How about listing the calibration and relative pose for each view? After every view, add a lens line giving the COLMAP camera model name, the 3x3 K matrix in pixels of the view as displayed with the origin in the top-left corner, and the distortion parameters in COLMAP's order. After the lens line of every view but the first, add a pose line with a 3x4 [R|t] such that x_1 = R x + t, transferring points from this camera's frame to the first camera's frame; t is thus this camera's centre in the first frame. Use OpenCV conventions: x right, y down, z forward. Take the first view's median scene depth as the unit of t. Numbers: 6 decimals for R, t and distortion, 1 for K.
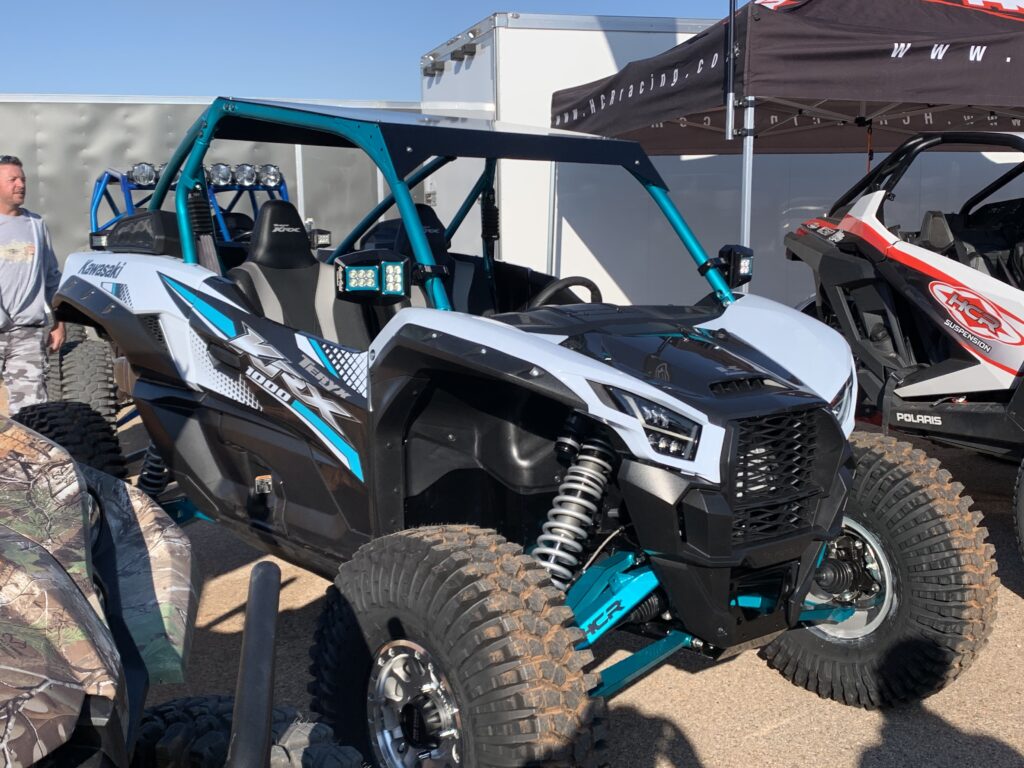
lens RADIAL K [[1150.2, 0, 512.0], [0, 1150.2, 384.0], [0, 0, 1]] dist [0.228395, -0.832183]
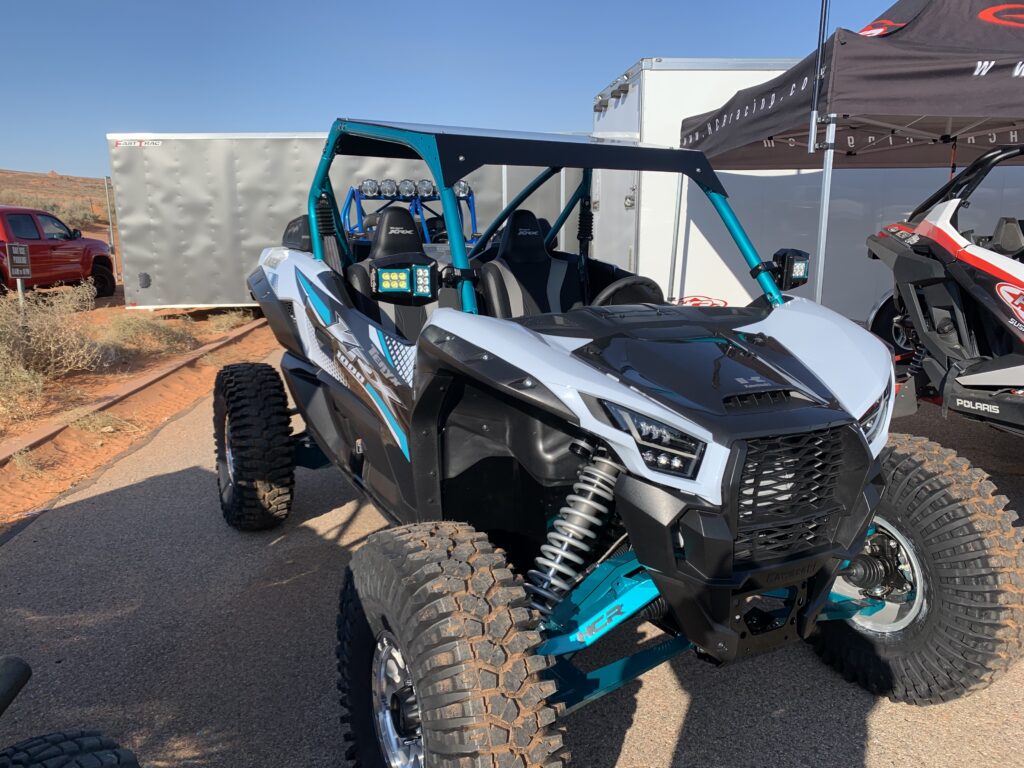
lens RADIAL K [[784.9, 0, 512.0], [0, 784.9, 384.0], [0, 0, 1]] dist [0.050680, -0.076814]
pose [[0.976346, 0.049114, -0.210560, 0.111976], [-0.035503, 0.997057, 0.067941, -0.041167], [0.213277, -0.058858, 0.975217, 0.261368]]
